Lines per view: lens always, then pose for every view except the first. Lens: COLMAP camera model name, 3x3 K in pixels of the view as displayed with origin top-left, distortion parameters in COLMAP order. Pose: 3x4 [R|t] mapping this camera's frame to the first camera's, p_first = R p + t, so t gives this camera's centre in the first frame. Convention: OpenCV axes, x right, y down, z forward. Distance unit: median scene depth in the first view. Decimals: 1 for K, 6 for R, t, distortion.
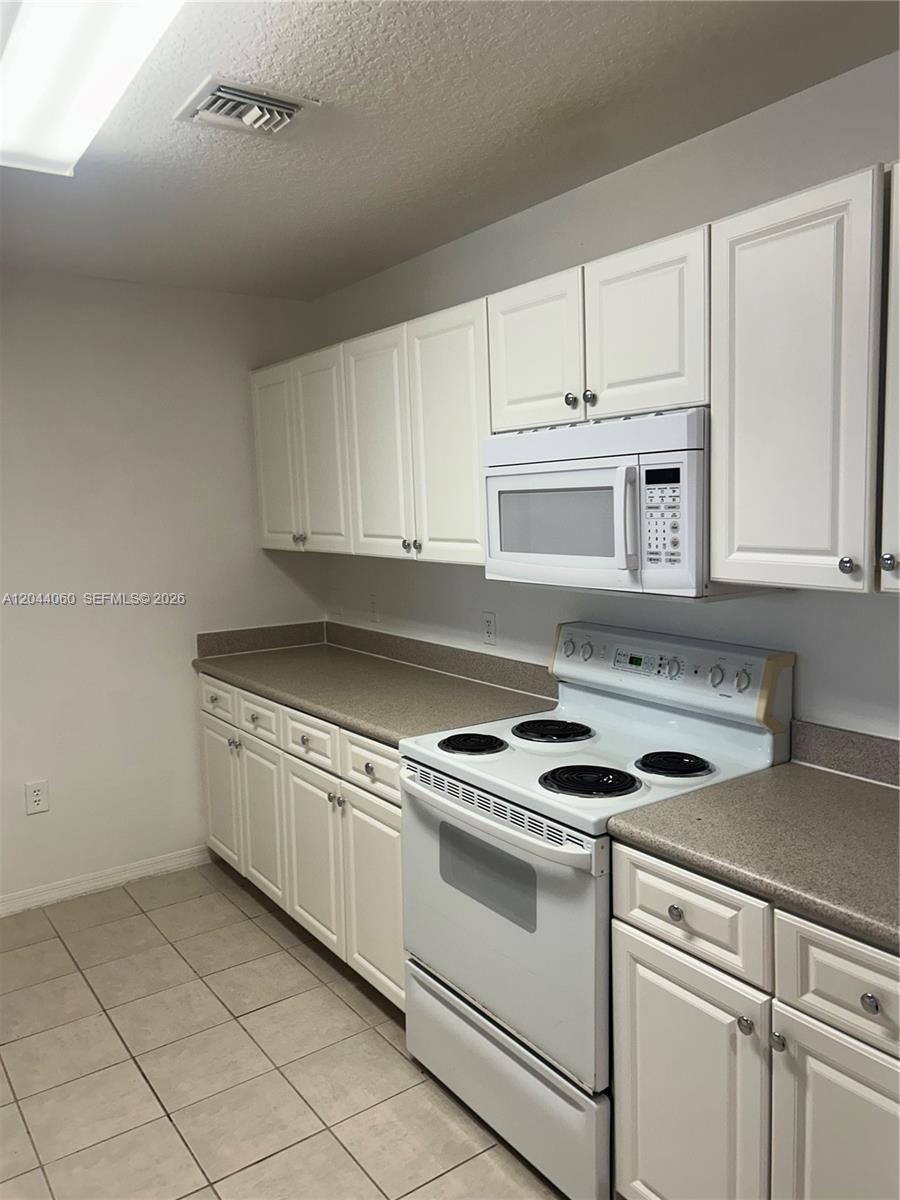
lens RADIAL K [[909.1, 0, 446.1], [0, 909.1, 608.3], [0, 0, 1]] dist [0.029688, -0.013775]
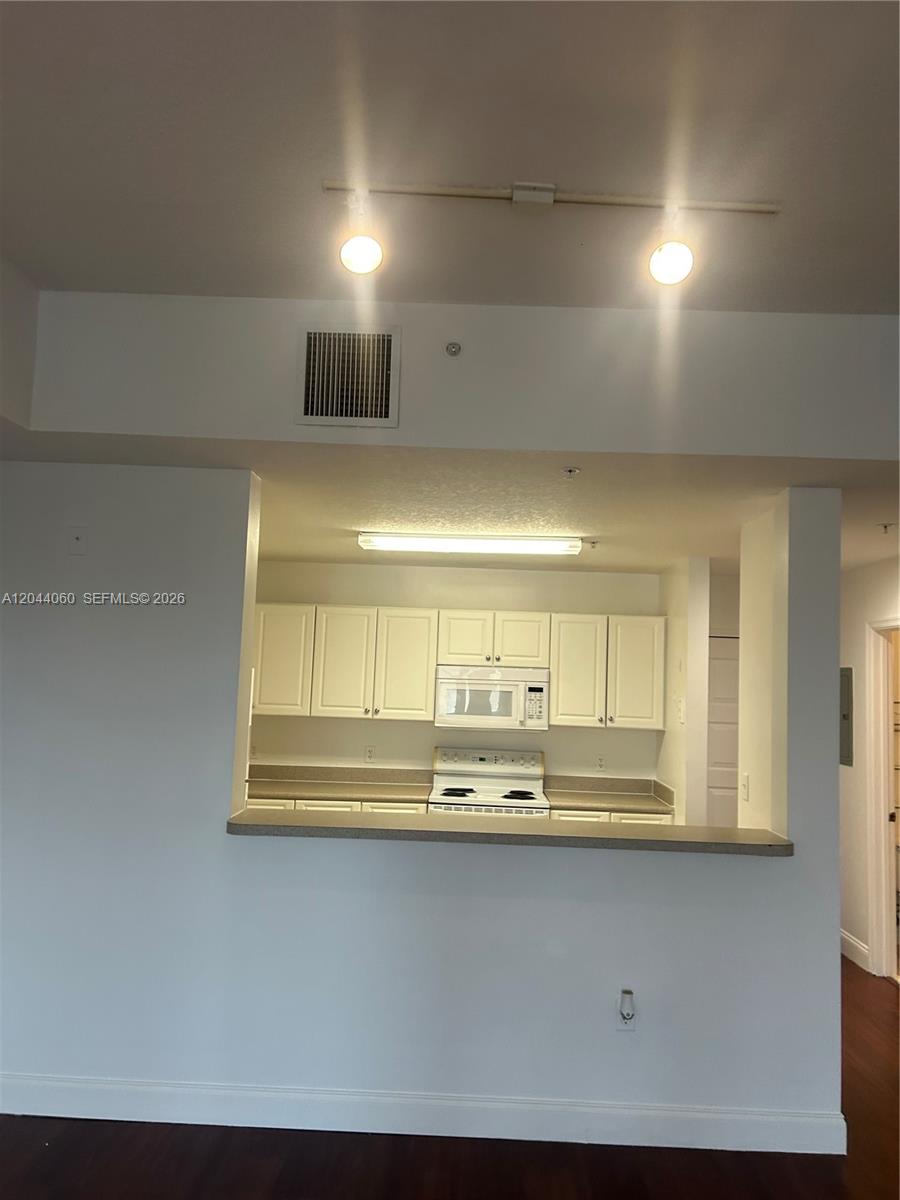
lens RADIAL K [[909.1, 0, 455.1], [0, 909.1, 596.2], [0, 0, 1]] dist [0.029688, -0.013775]
pose [[0.590924, 0.125863, 0.796849, -2.353095], [0.044900, 0.981092, -0.188261, 0.105531], [-0.805477, 0.147026, 0.574099, -0.556258]]
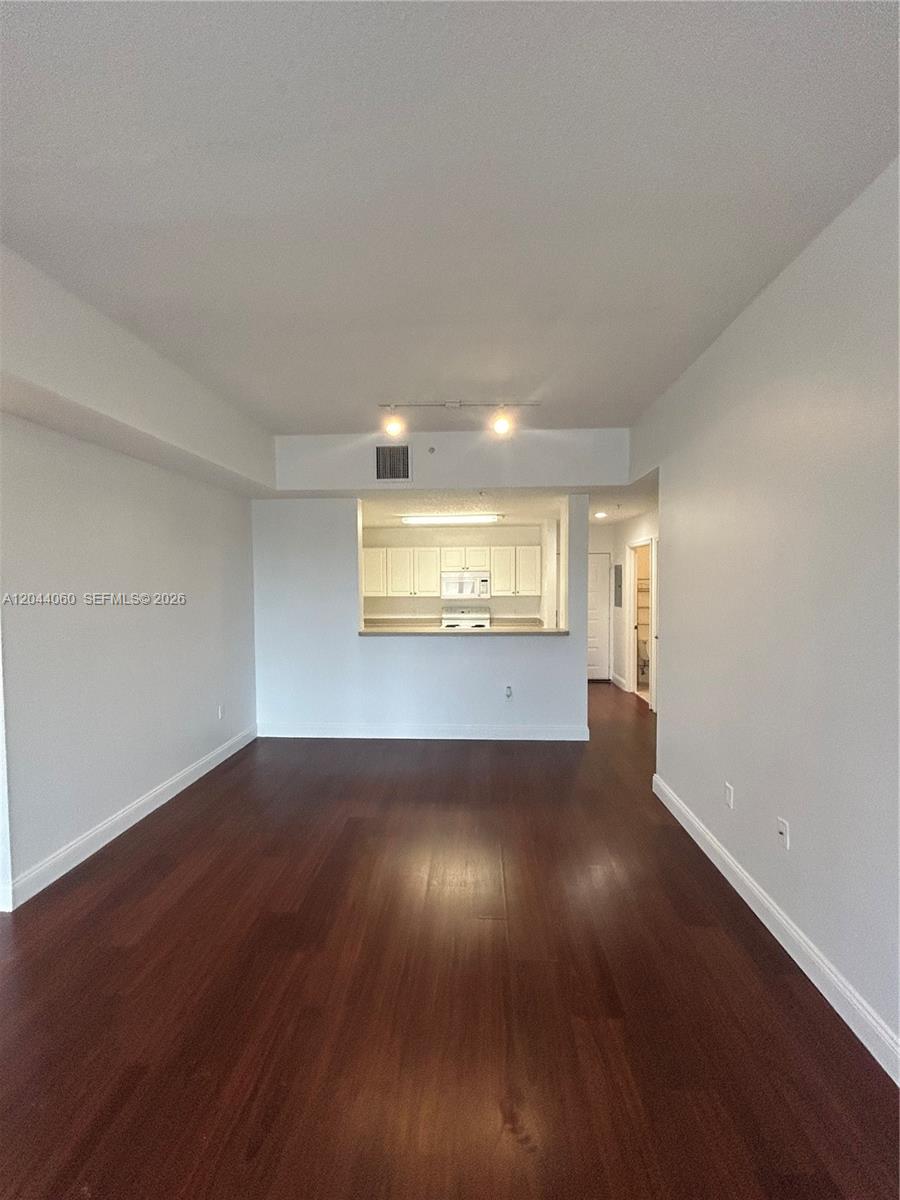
lens RADIAL K [[493.5, 0, 442.4], [0, 493.5, 607.1], [0, 0, 1]] dist [0.001340, 0.001665]
pose [[0.627863, -0.015961, 0.778161, -2.857929], [0.085485, 0.995155, -0.048562, 0.205412], [-0.773615, 0.097012, 0.626185, -1.063735]]
